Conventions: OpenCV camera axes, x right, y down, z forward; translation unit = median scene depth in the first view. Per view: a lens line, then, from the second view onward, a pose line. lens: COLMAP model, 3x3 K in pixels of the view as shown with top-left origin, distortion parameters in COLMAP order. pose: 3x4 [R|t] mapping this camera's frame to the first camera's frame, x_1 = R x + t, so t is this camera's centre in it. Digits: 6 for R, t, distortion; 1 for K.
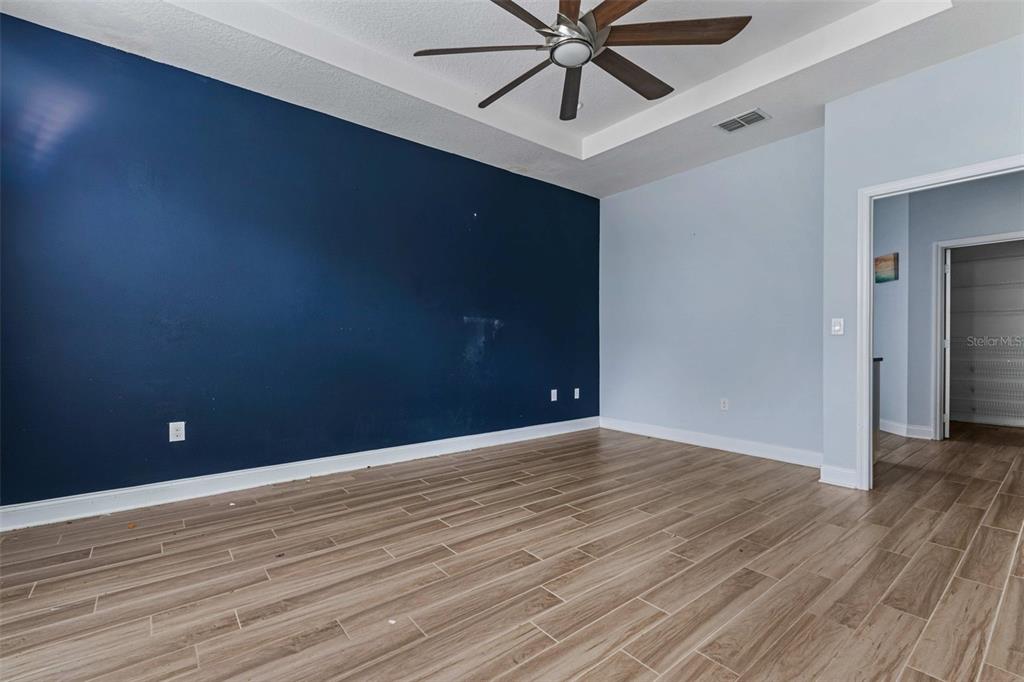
lens RADIAL K [[450.9, 0, 512.0], [0, 450.9, 341.0], [0, 0, 1]] dist [0.001225, -0.000008]
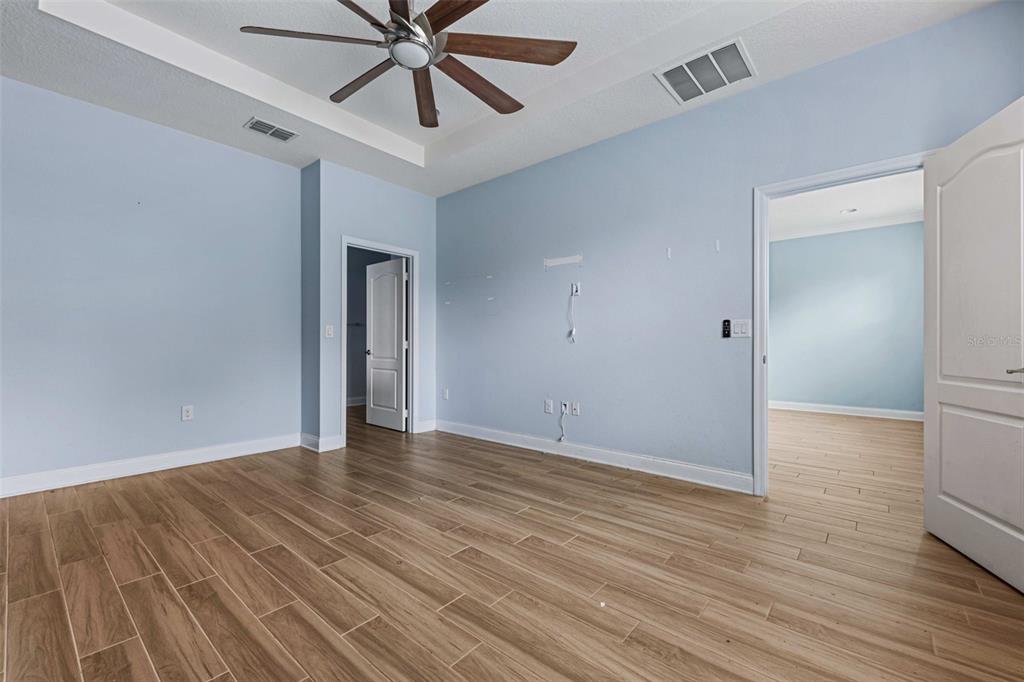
lens RADIAL K [[423.8, 0, 512.0], [0, 423.8, 341.0], [0, 0, 1]] dist [0.000634, 0.000018]
pose [[-0.192675, 0.005848, 0.981245, -1.028989], [-0.008023, 0.999939, -0.007534, 0.001142], [-0.981230, -0.009324, -0.192616, 1.190304]]
